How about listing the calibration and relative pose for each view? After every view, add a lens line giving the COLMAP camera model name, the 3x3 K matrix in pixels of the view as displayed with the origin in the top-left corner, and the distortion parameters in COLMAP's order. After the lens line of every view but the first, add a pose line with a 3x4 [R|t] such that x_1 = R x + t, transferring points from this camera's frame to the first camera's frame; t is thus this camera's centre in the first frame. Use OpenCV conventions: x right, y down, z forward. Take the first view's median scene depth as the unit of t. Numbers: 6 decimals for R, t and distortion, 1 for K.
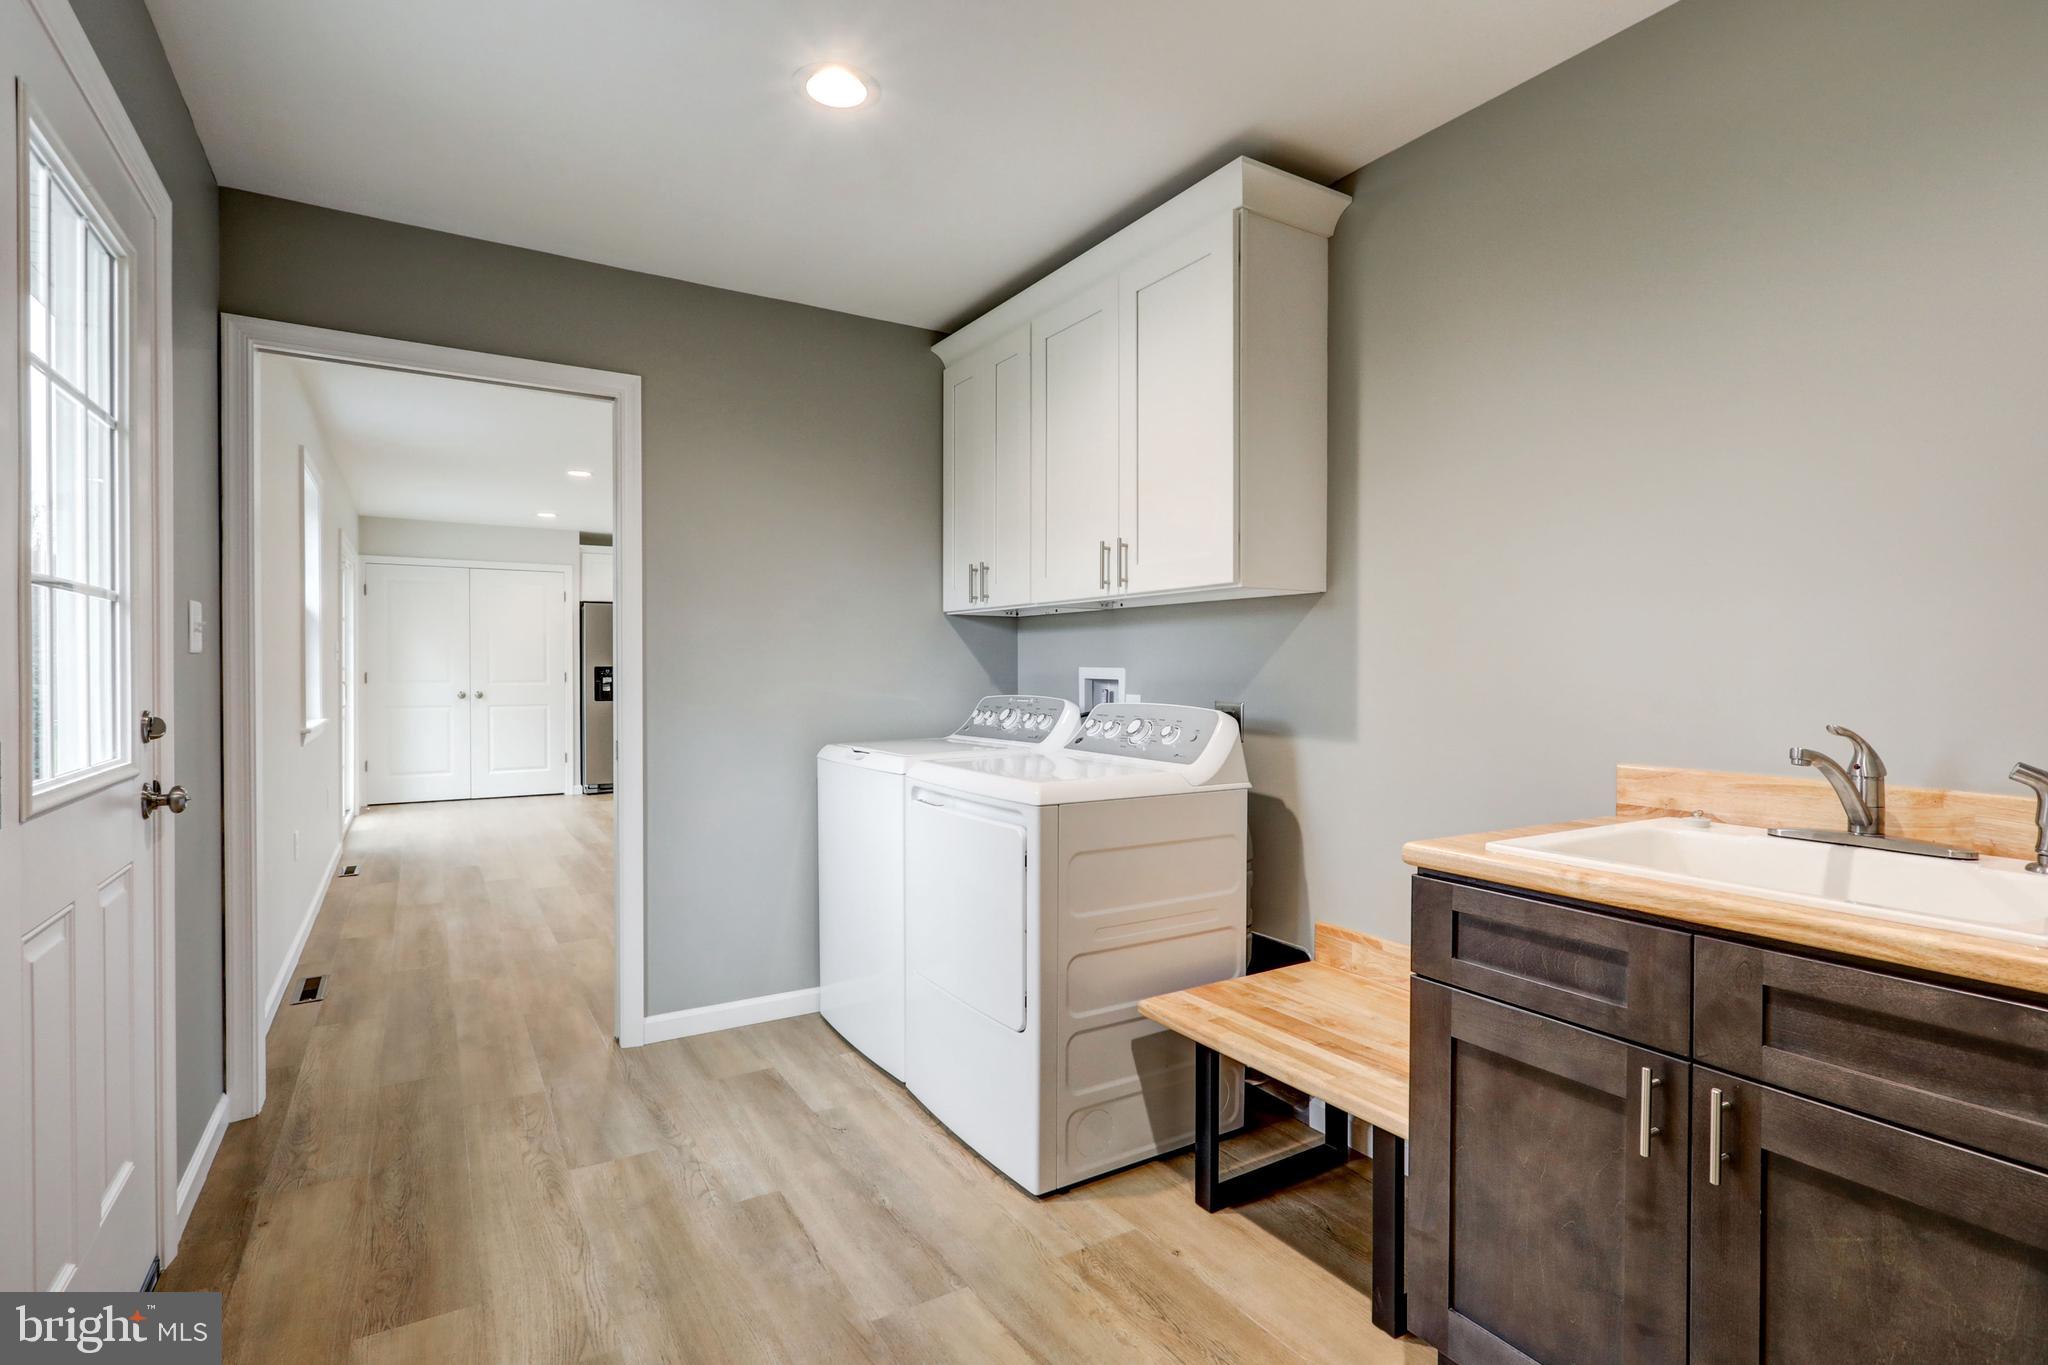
lens RADIAL K [[971.2, 0, 1025.5], [0, 971.2, 675.5], [0, 0, 1]] dist [-0.005786, 0.001869]
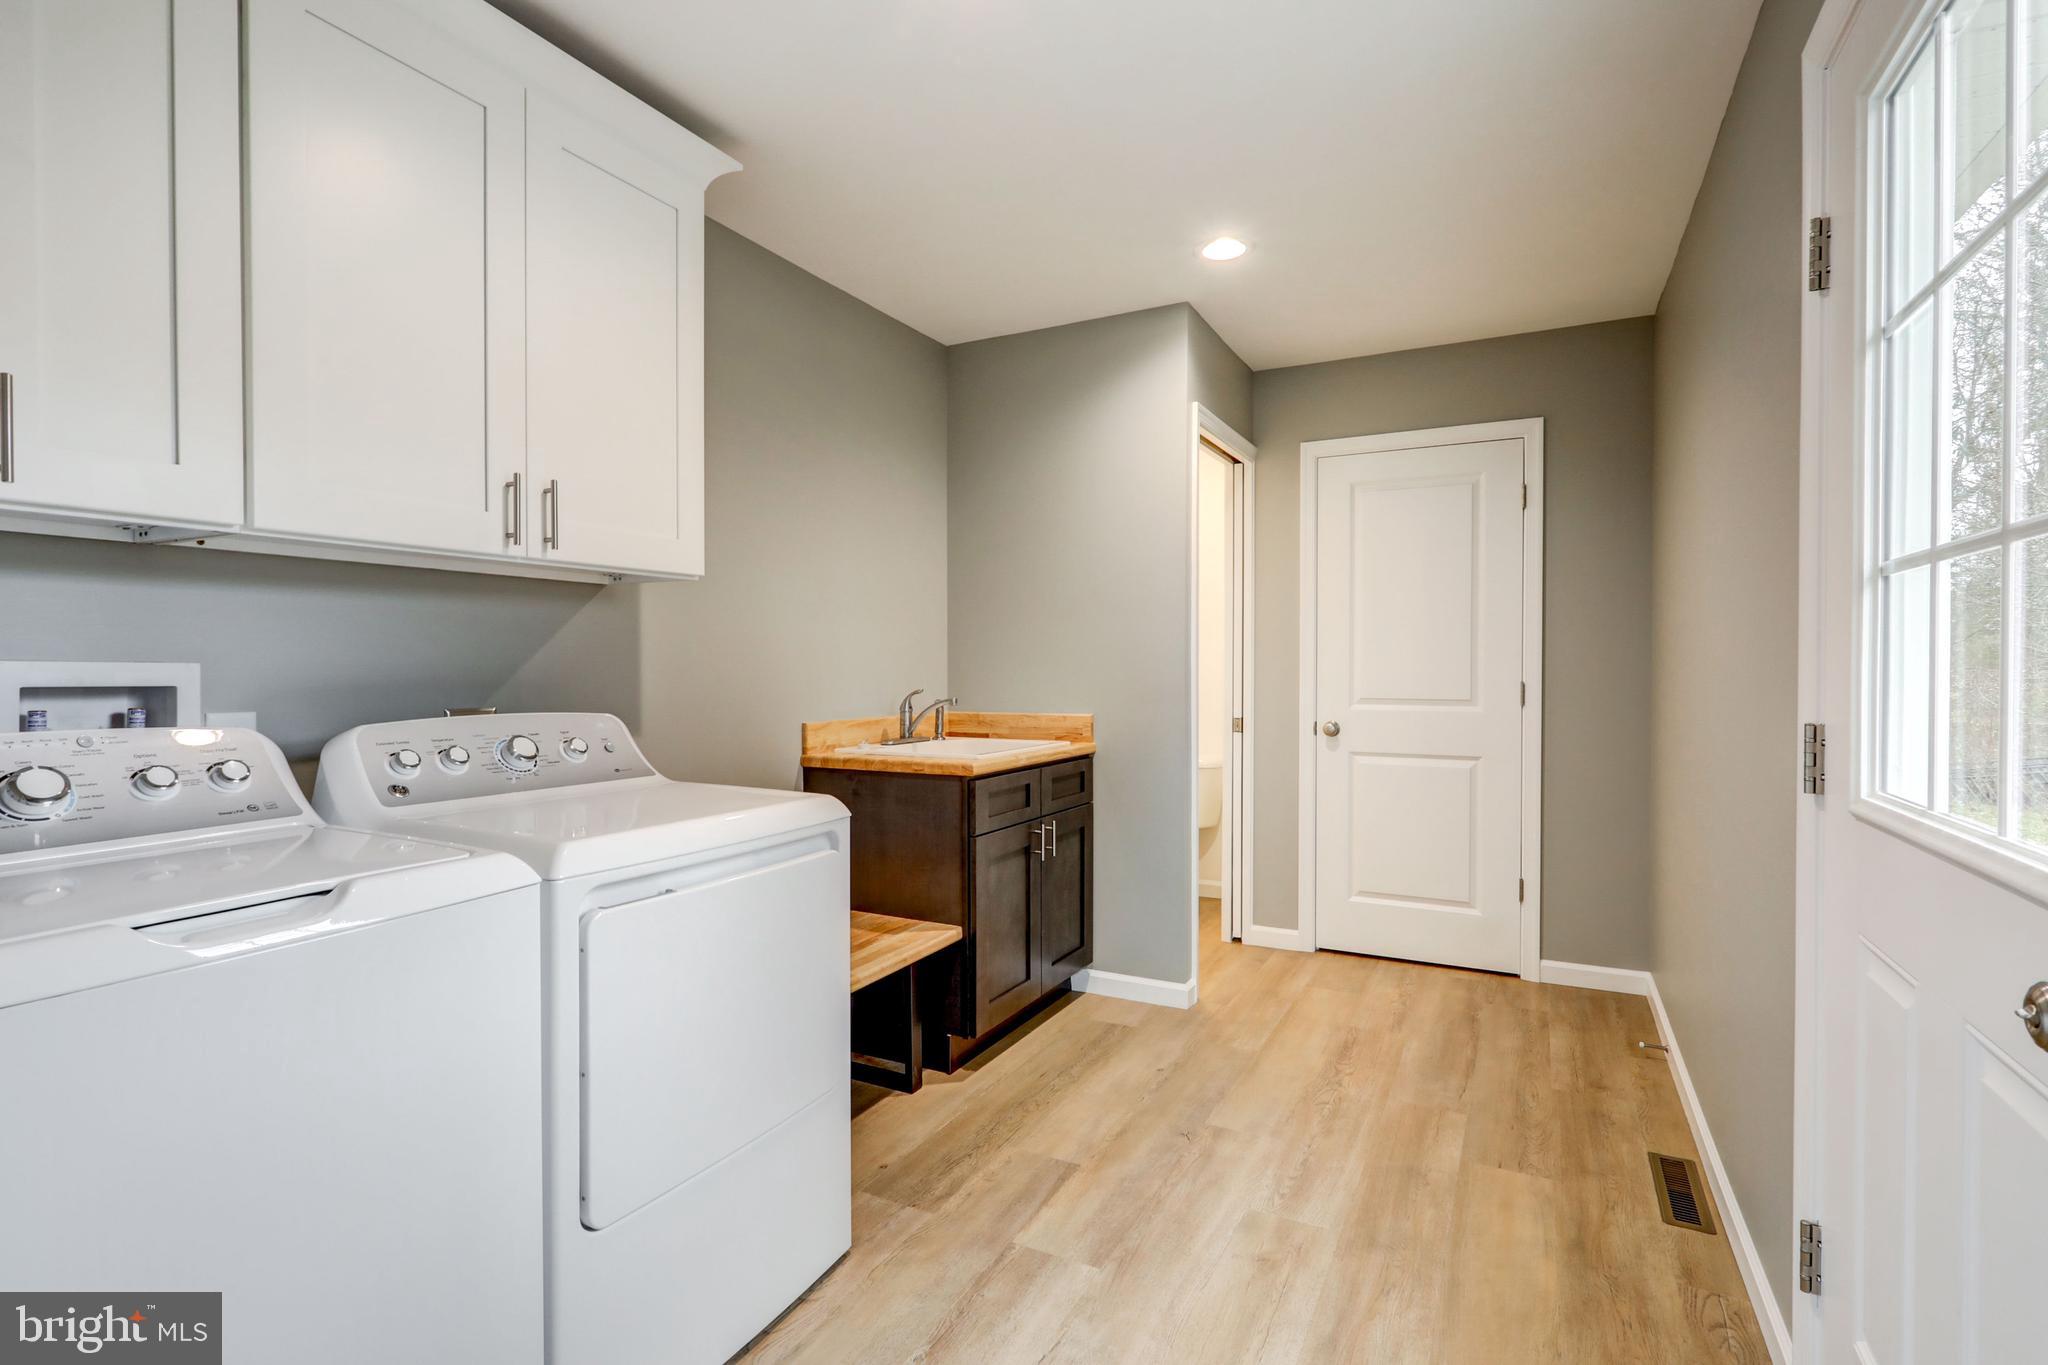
lens RADIAL K [[971.2, 0, 1025.5], [0, 971.2, 675.5], [0, 0, 1]] dist [-0.005786, 0.001869]
pose [[-0.502768, -0.011065, 0.864350, -1.344299], [0.006824, 0.999836, 0.016768, -0.017891], [-0.864394, 0.014329, -0.502611, 2.066821]]
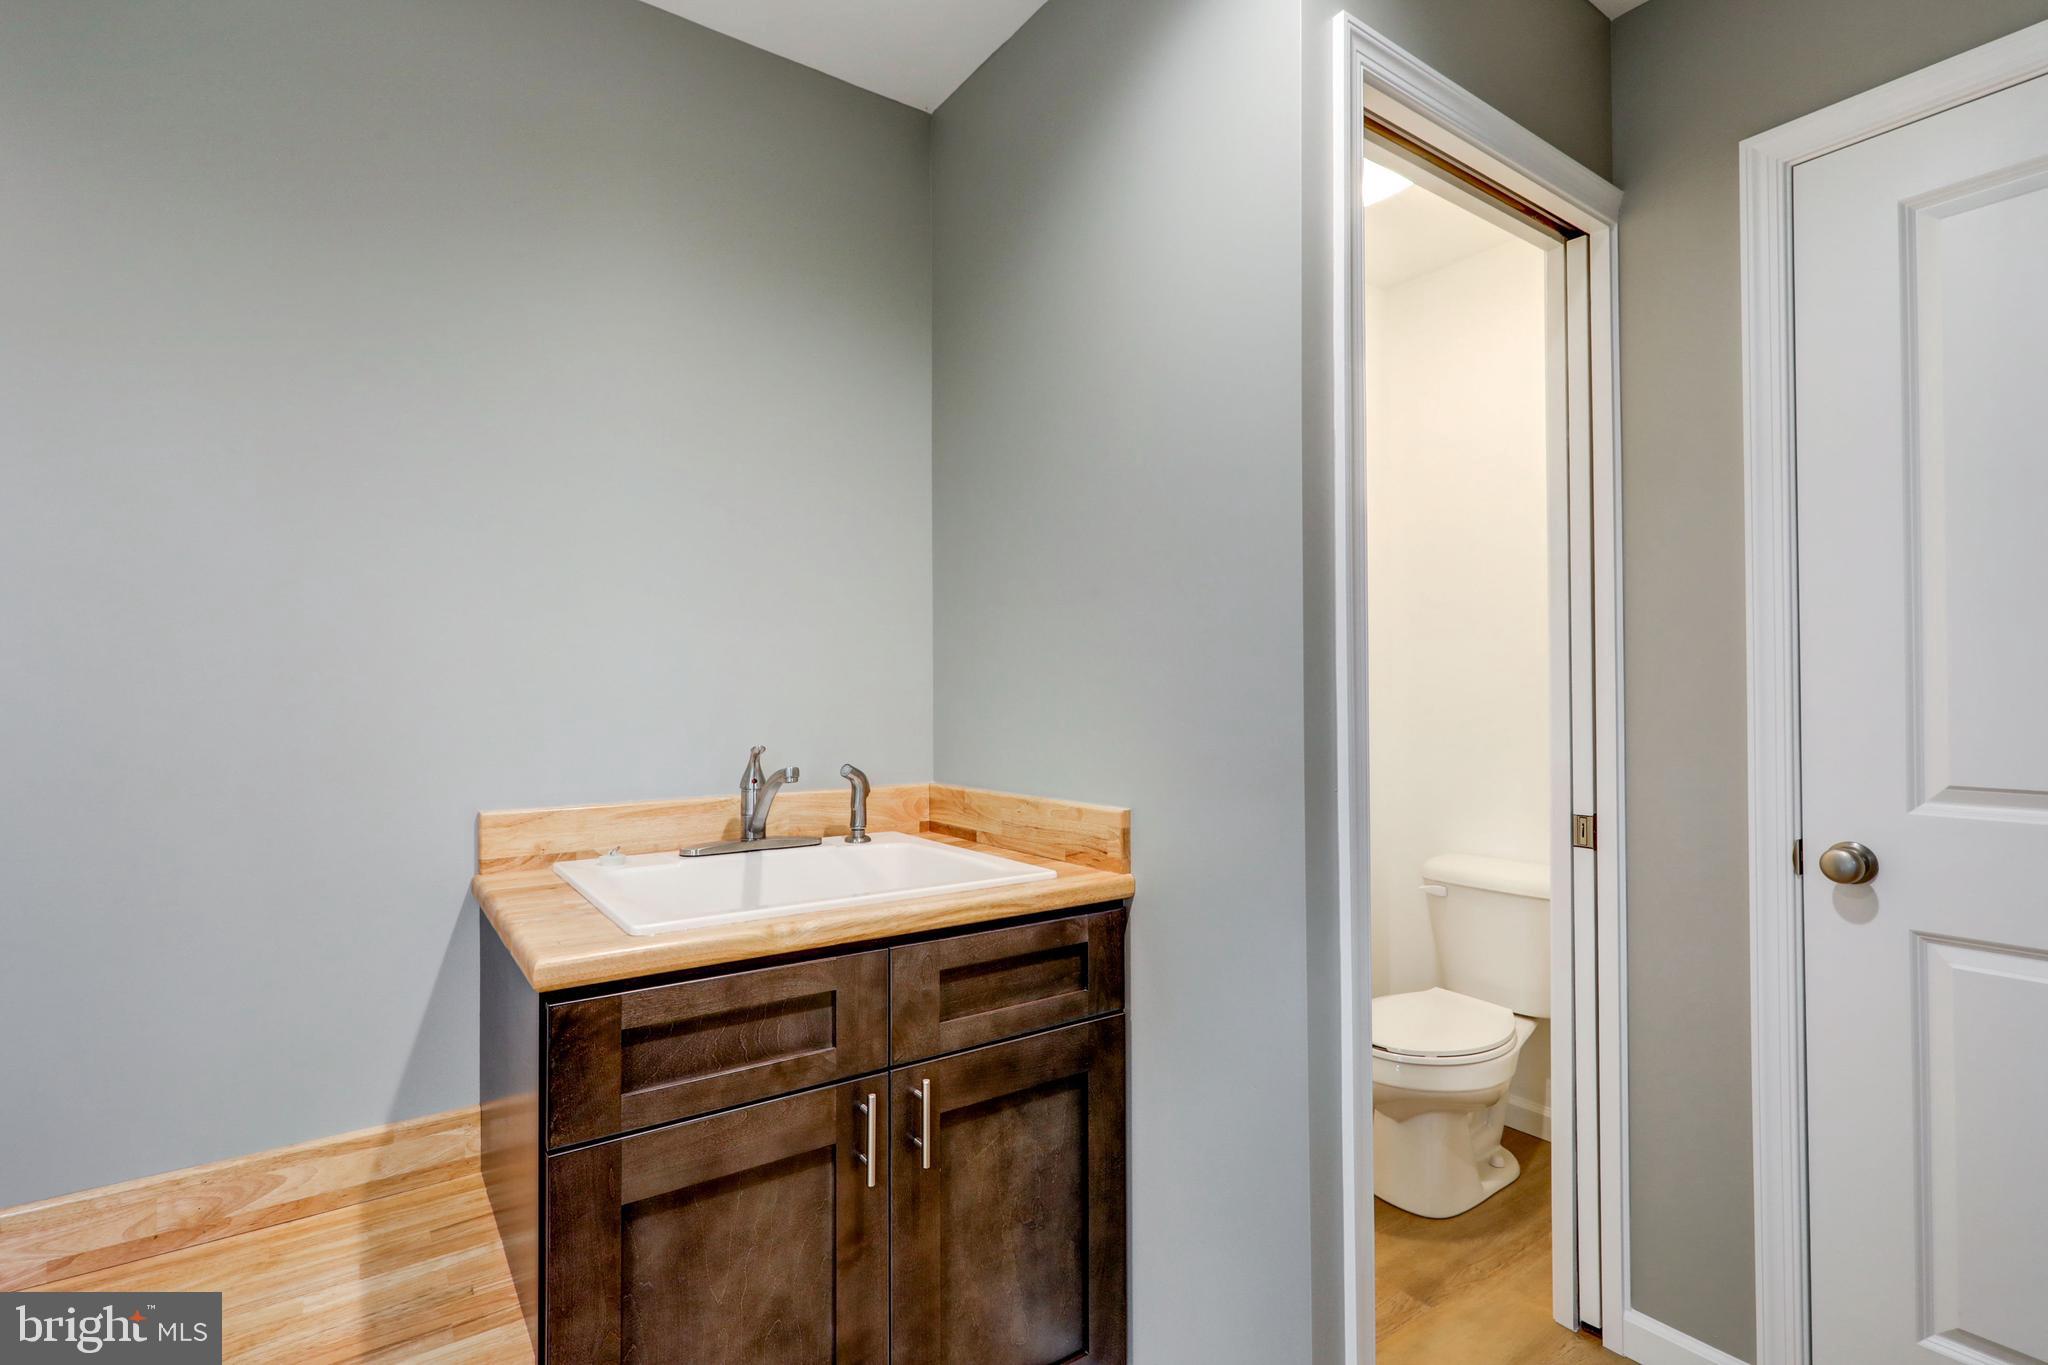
lens RADIAL K [[971.2, 0, 1025.5], [0, 971.2, 675.5], [0, 0, 1]] dist [-0.005786, 0.001869]
pose [[-0.055825, 0.013990, 0.998343, -0.338226], [0.011950, 0.999840, -0.013343, -0.012532], [-0.998369, 0.011185, -0.055984, 0.806284]]
